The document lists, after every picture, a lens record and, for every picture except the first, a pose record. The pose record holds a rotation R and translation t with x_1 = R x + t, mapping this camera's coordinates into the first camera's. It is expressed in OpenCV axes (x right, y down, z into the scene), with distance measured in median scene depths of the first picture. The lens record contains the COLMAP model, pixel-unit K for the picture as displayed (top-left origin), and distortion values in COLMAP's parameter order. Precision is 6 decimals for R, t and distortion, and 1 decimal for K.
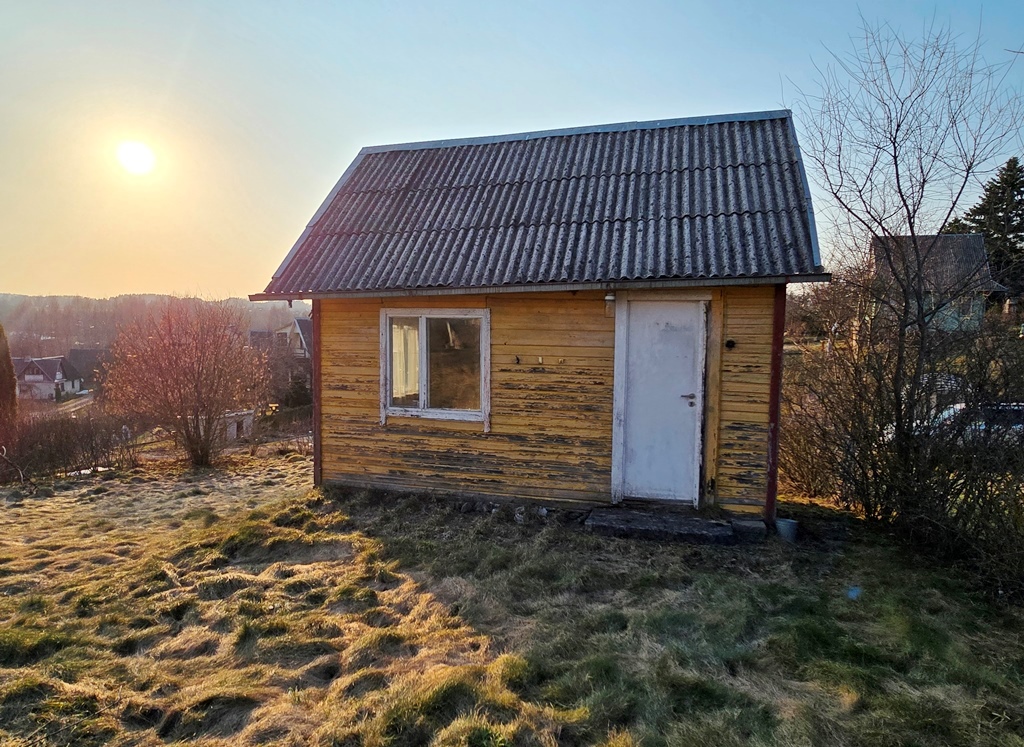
lens RADIAL K [[467.1, 0, 512.1], [0, 467.1, 374.3], [0, 0, 1]] dist [-0.001492, -0.000024]
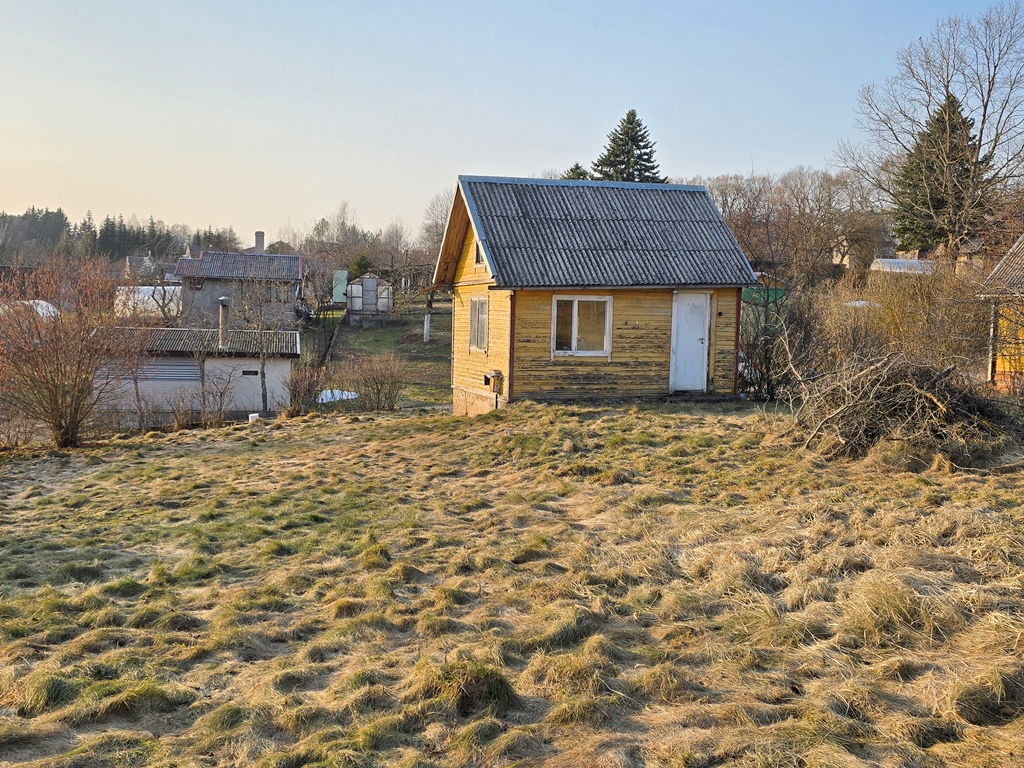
lens RADIAL K [[686.5, 0, 511.9], [0, 686.5, 383.7], [0, 0, 1]] dist [-0.000901, -0.000101]
pose [[0.910331, -0.048919, 0.410980, -1.583637], [0.032103, 0.998344, 0.047726, 0.069001], [-0.412634, -0.030252, 0.910394, -1.378037]]
